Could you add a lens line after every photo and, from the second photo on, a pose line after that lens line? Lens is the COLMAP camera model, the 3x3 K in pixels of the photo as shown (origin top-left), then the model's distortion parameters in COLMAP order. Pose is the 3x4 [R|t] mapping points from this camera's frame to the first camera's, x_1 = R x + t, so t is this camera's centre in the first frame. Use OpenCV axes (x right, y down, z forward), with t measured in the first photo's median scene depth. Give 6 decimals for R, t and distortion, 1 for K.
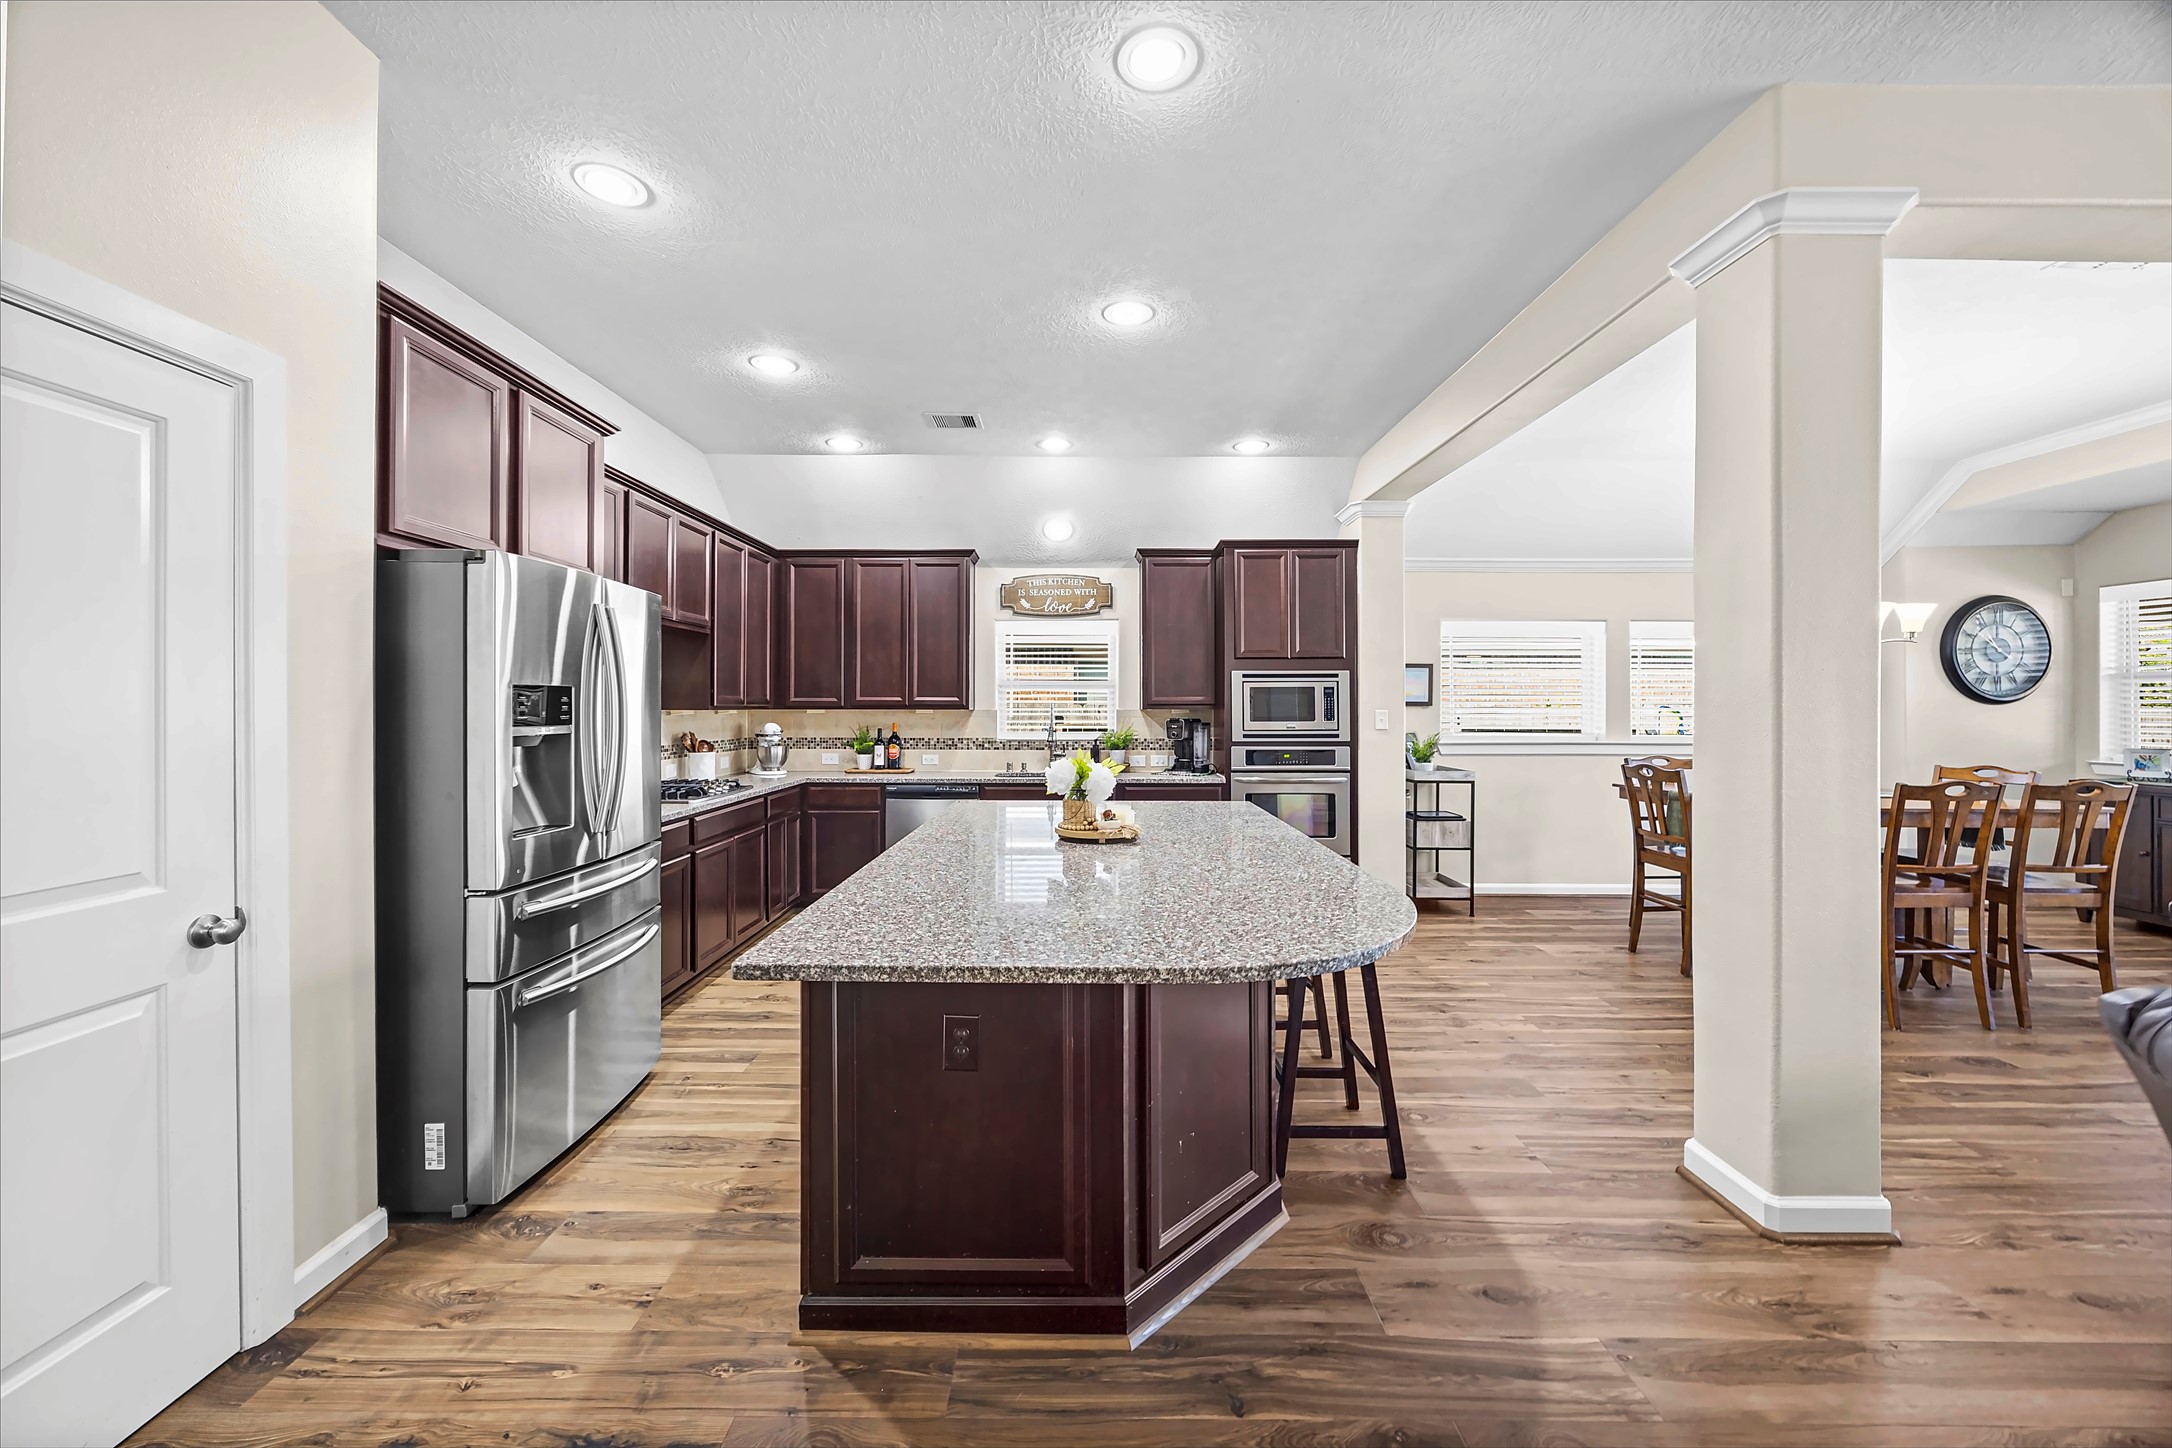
lens RADIAL K [[828.9, 0, 1076.8], [0, 828.9, 713.5], [0, 0, 1]] dist [-0.002149, 0.000395]
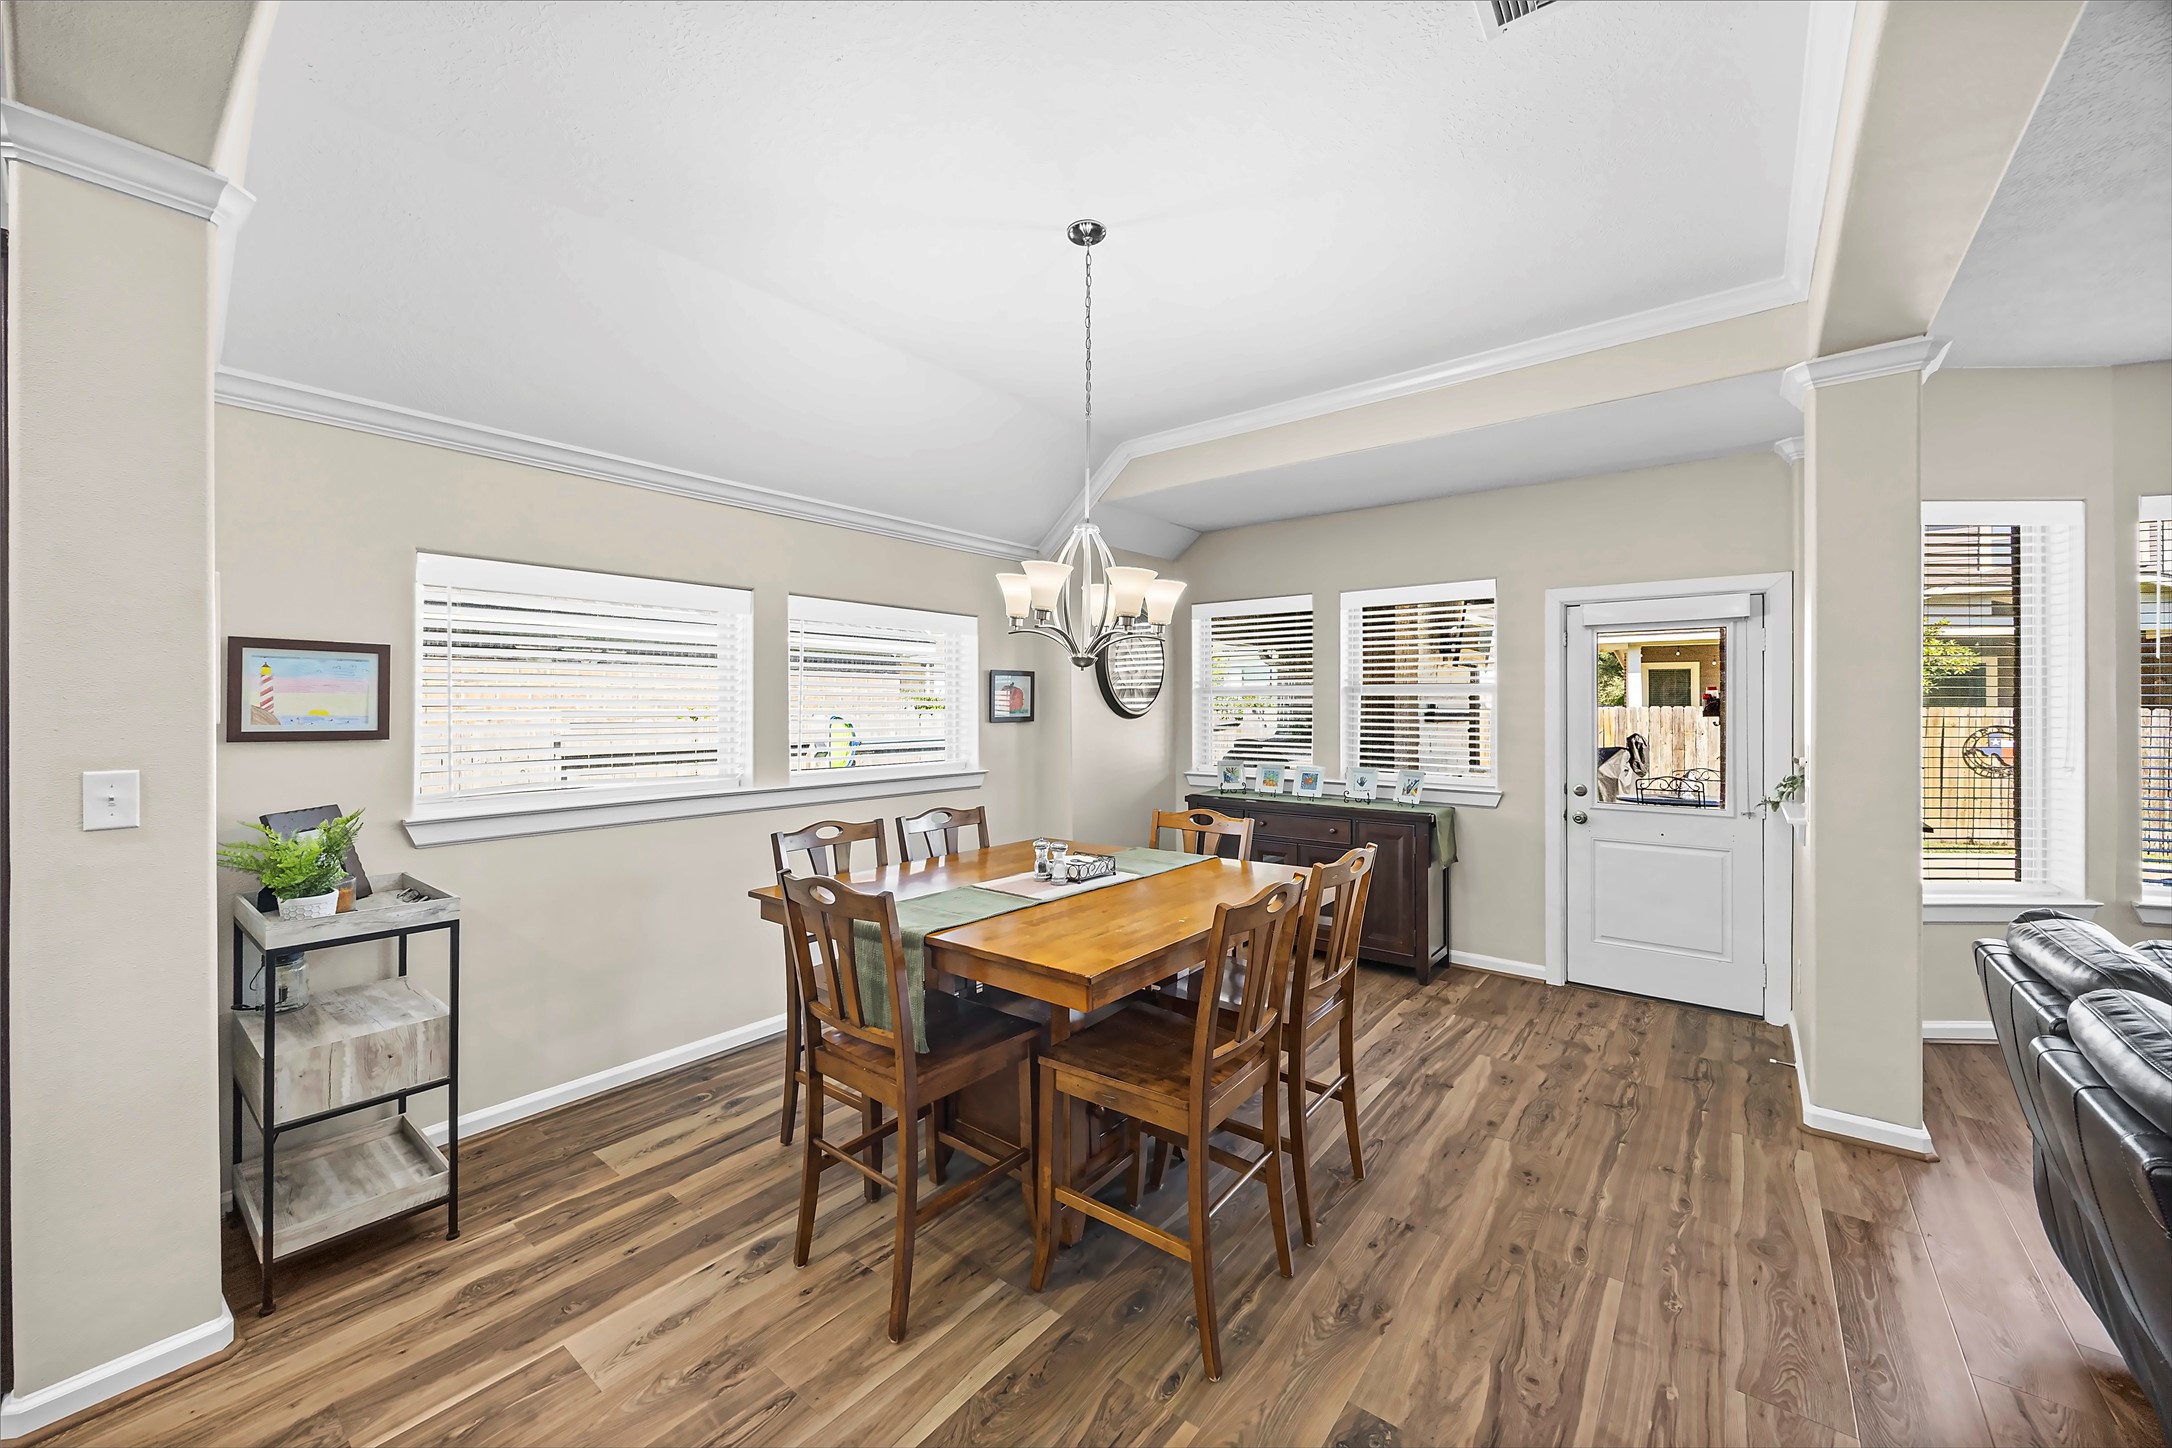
lens RADIAL K [[828.9, 0, 1073.7], [0, 828.9, 705.0], [0, 0, 1]] dist [-0.002149, 0.000395]
pose [[0.622358, -0.003679, 0.782724, 0.326681], [0.008532, 0.999961, -0.002083, -0.025128], [-0.782686, 0.007974, 0.622365, 0.459696]]
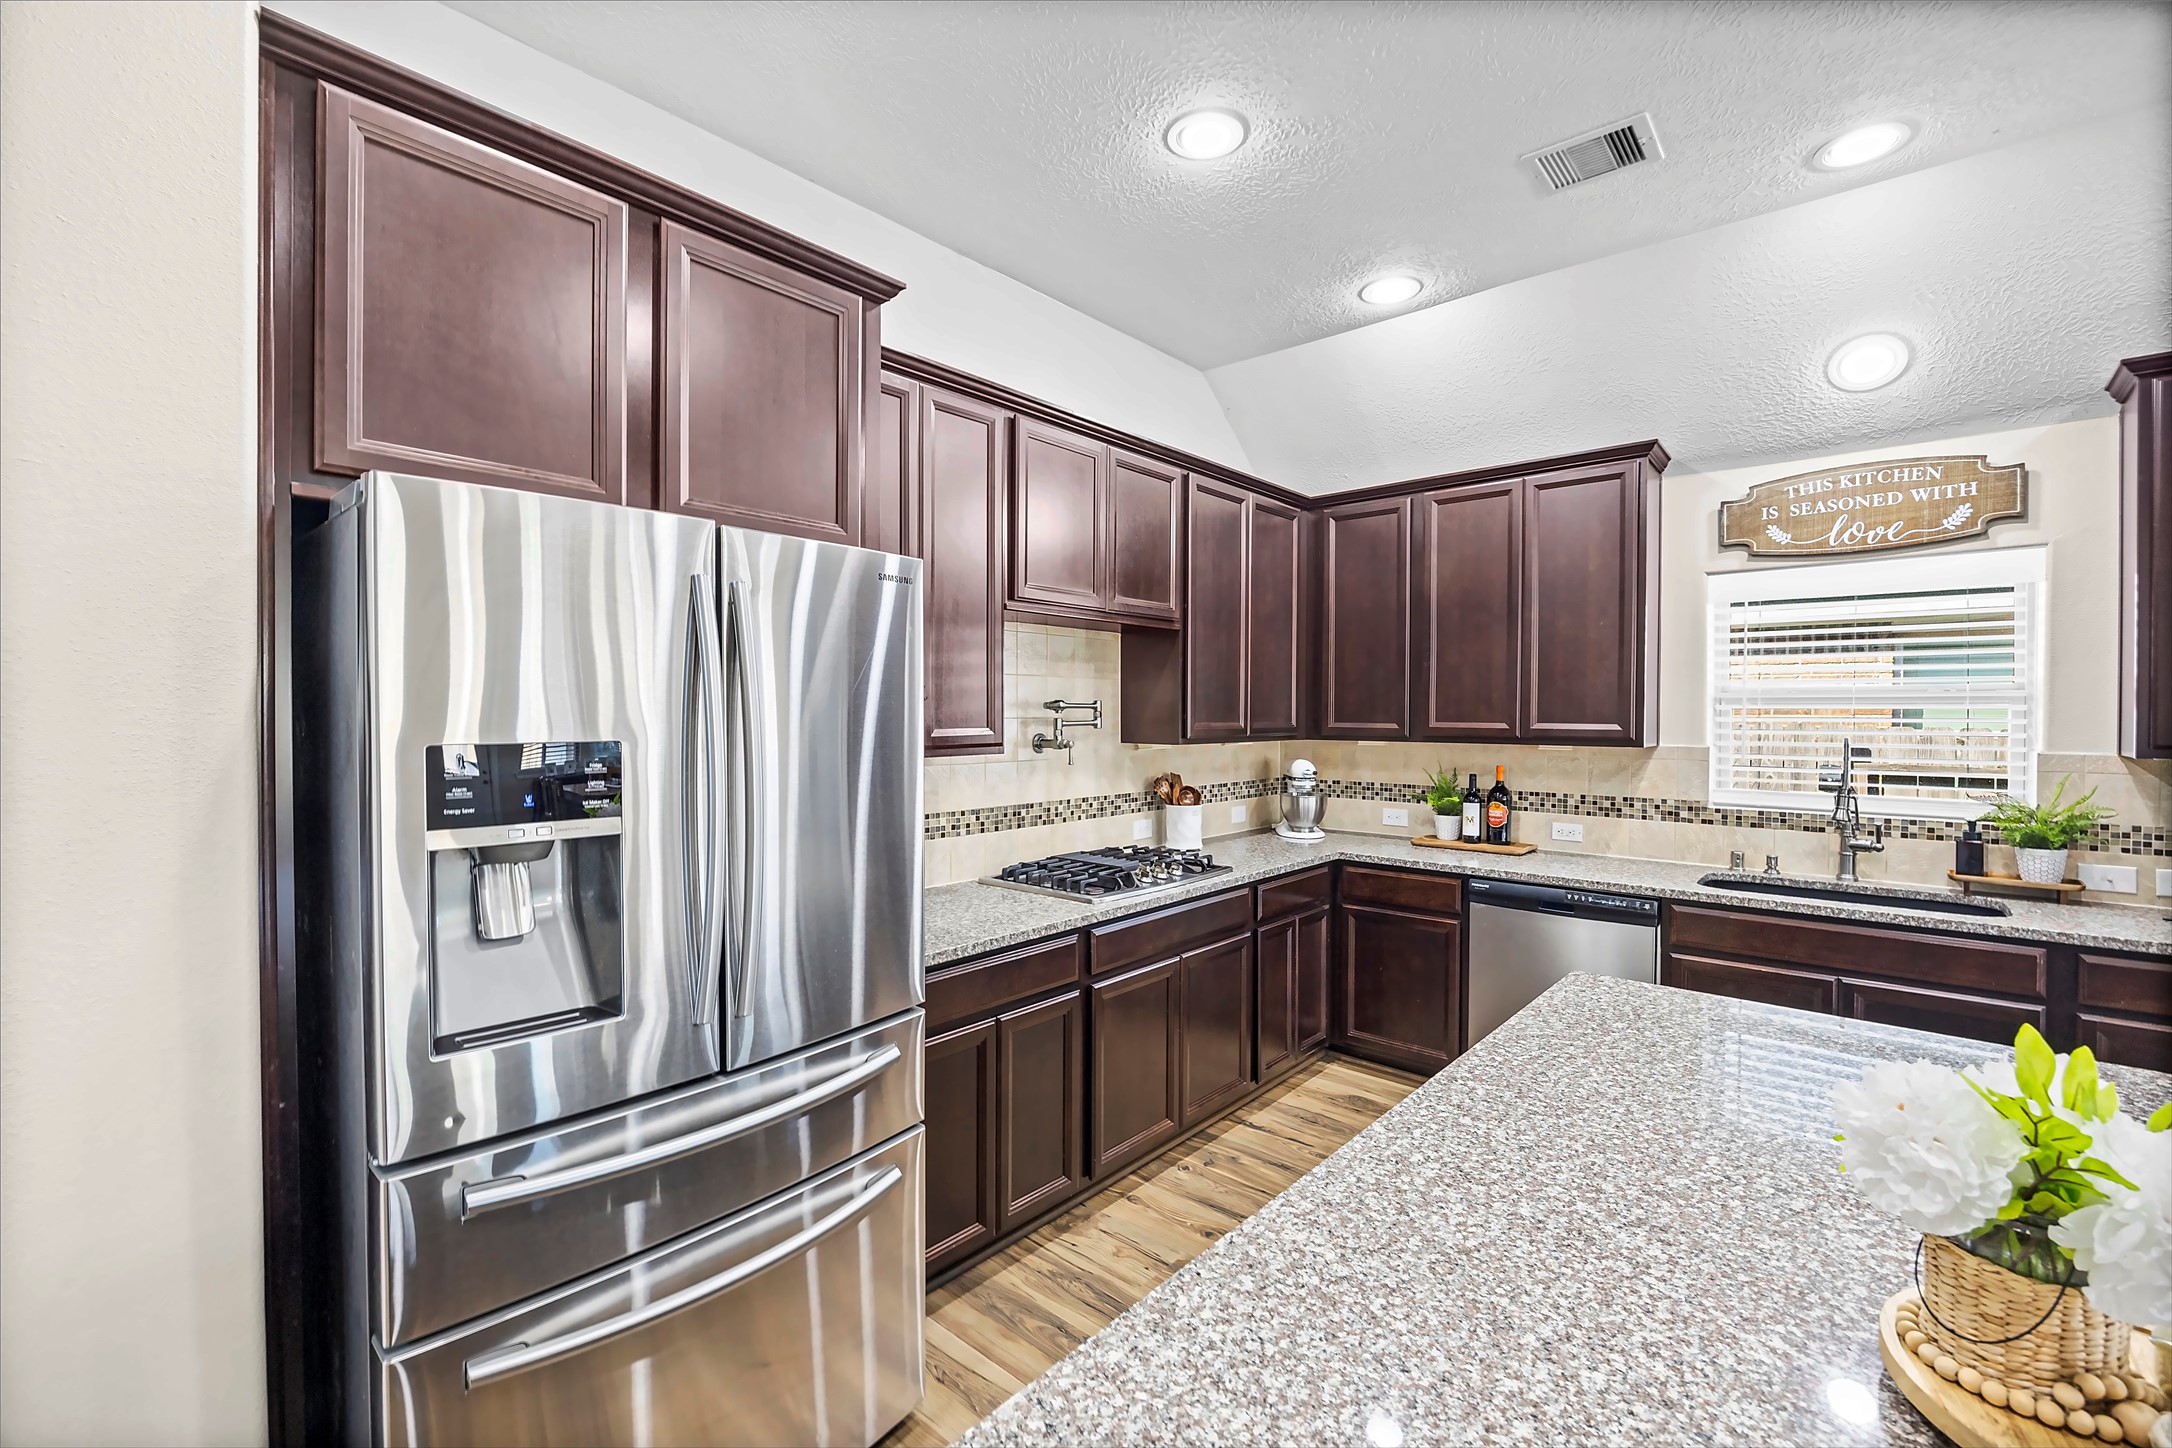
lens RADIAL K [[915.4, 0, 1081.5], [0, 915.4, 724.3], [0, 0, 1]] dist [-0.010544, 0.000065]
pose [[0.749085, 0.009111, -0.662411, -0.013999], [-0.006526, 0.999958, 0.006374, -0.020833], [0.662441, -0.000452, 0.749114, 0.332002]]
